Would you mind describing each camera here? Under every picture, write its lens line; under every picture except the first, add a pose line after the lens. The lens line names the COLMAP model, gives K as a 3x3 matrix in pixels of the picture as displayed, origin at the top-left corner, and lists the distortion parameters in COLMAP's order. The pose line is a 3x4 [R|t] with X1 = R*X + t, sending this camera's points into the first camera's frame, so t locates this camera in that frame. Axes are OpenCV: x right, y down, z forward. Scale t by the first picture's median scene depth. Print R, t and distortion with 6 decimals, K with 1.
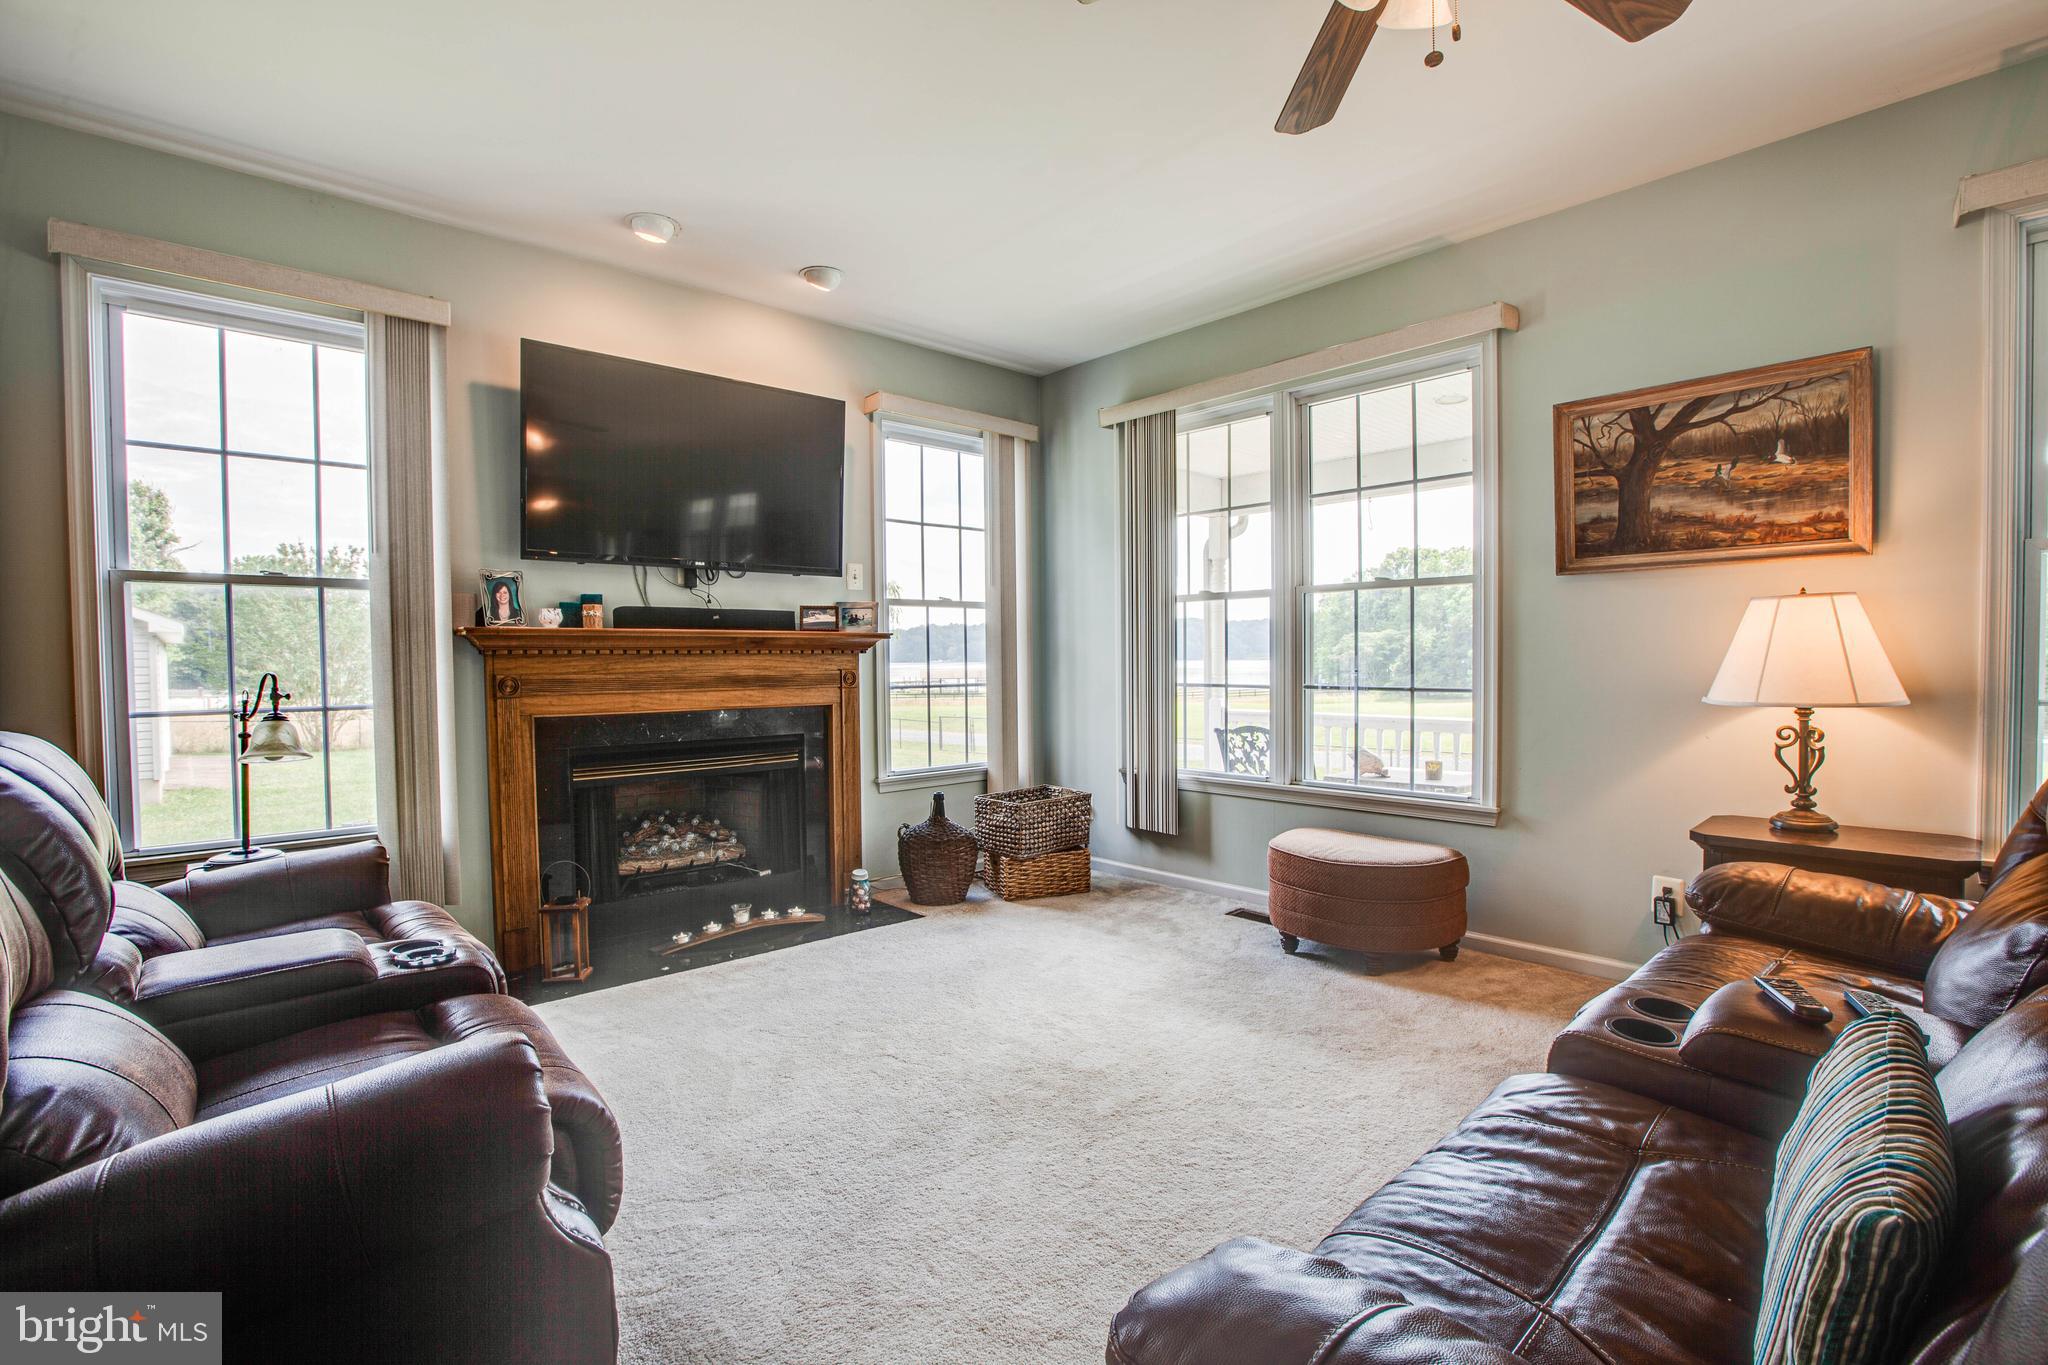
lens RADIAL K [[943.2, 0, 1029.3], [0, 943.2, 684.0], [0, 0, 1]] dist [-0.042787, 0.014077]
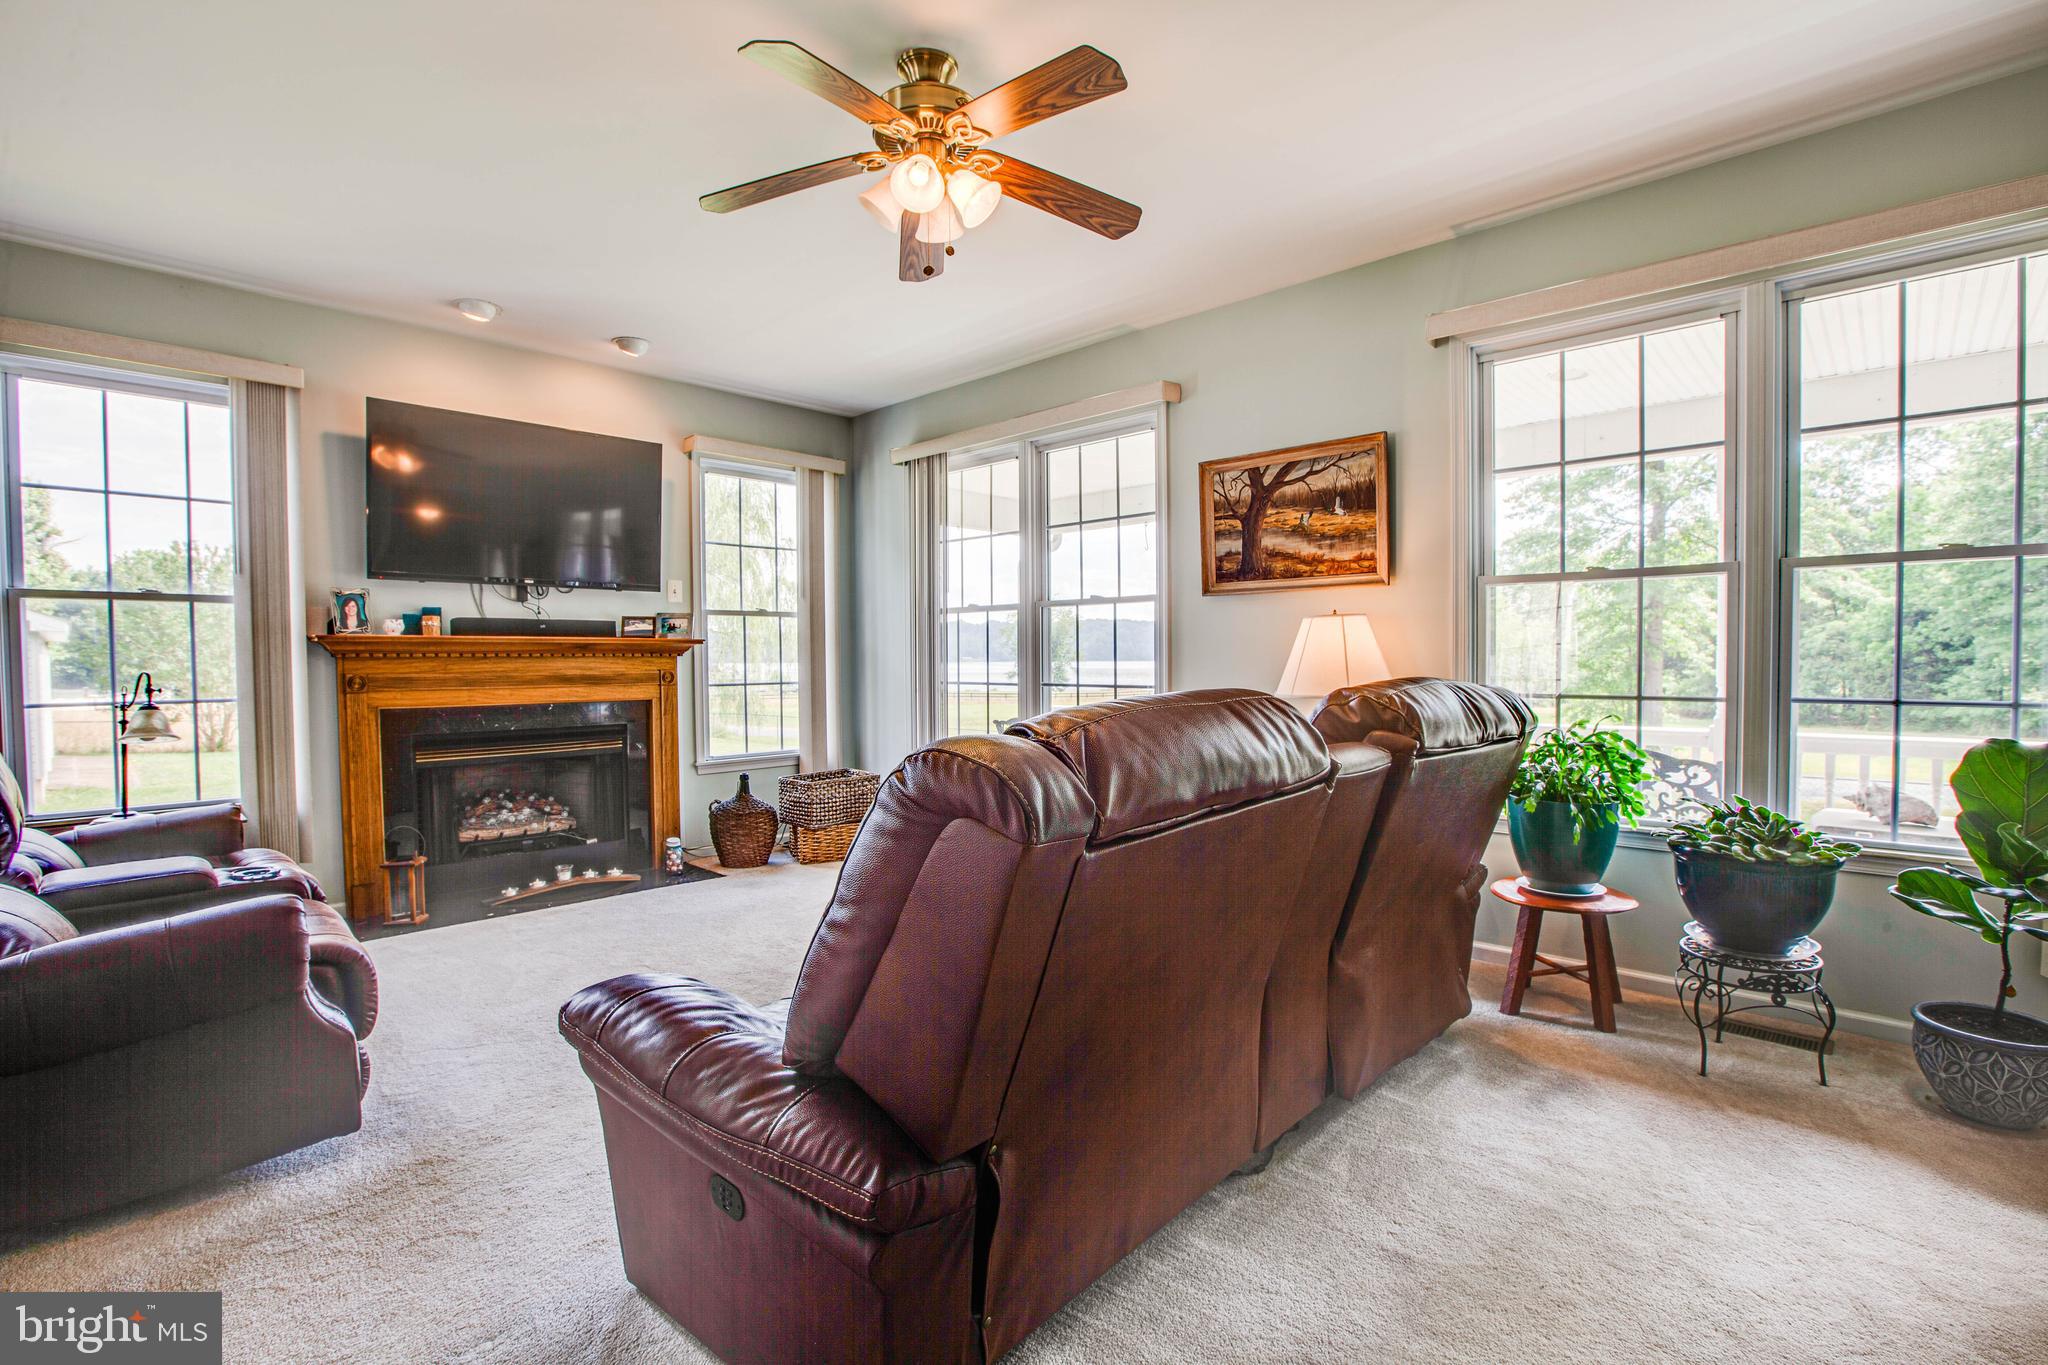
lens RADIAL K [[943.2, 0, 1031.7], [0, 943.2, 683.6], [0, 0, 1]] dist [-0.042787, 0.014077]
pose [[0.997690, 0.000026, 0.067927, 0.236663], [-0.000025, 1.000000, -0.000019, 0.002830], [-0.067927, 0.000017, 0.997690, -0.262877]]
